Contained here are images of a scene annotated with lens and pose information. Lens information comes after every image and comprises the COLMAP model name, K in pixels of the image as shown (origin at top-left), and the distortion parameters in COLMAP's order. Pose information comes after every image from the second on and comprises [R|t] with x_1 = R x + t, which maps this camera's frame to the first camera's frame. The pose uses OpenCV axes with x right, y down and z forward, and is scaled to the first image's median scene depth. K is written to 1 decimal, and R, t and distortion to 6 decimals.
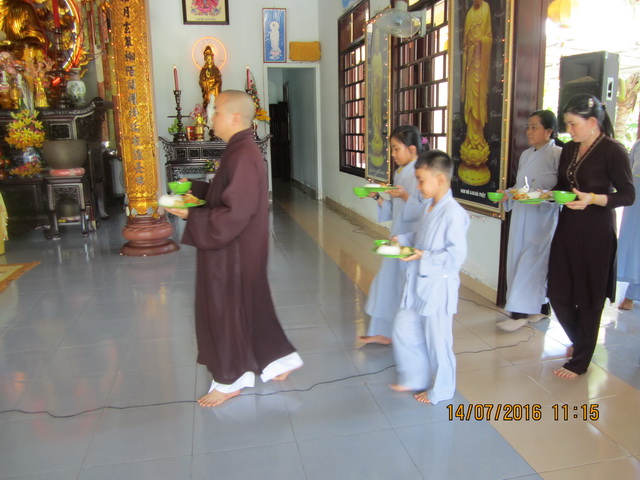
lens RADIAL K [[554.9, 0, 320.0], [0, 554.9, 240.0], [0, 0, 1]] dist [-0.014744, -0.013727]
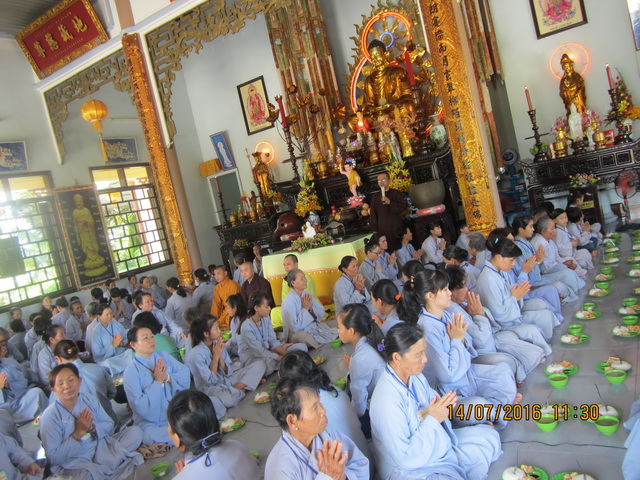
lens RADIAL K [[554.9, 0, 320.0], [0, 554.9, 240.0], [0, 0, 1]] dist [-0.014744, -0.013727]
pose [[0.692027, -0.076782, -0.717776, 0.164252], [0.067886, 0.996843, -0.041183, -0.026977], [0.718672, -0.020227, 0.695055, 0.048329]]
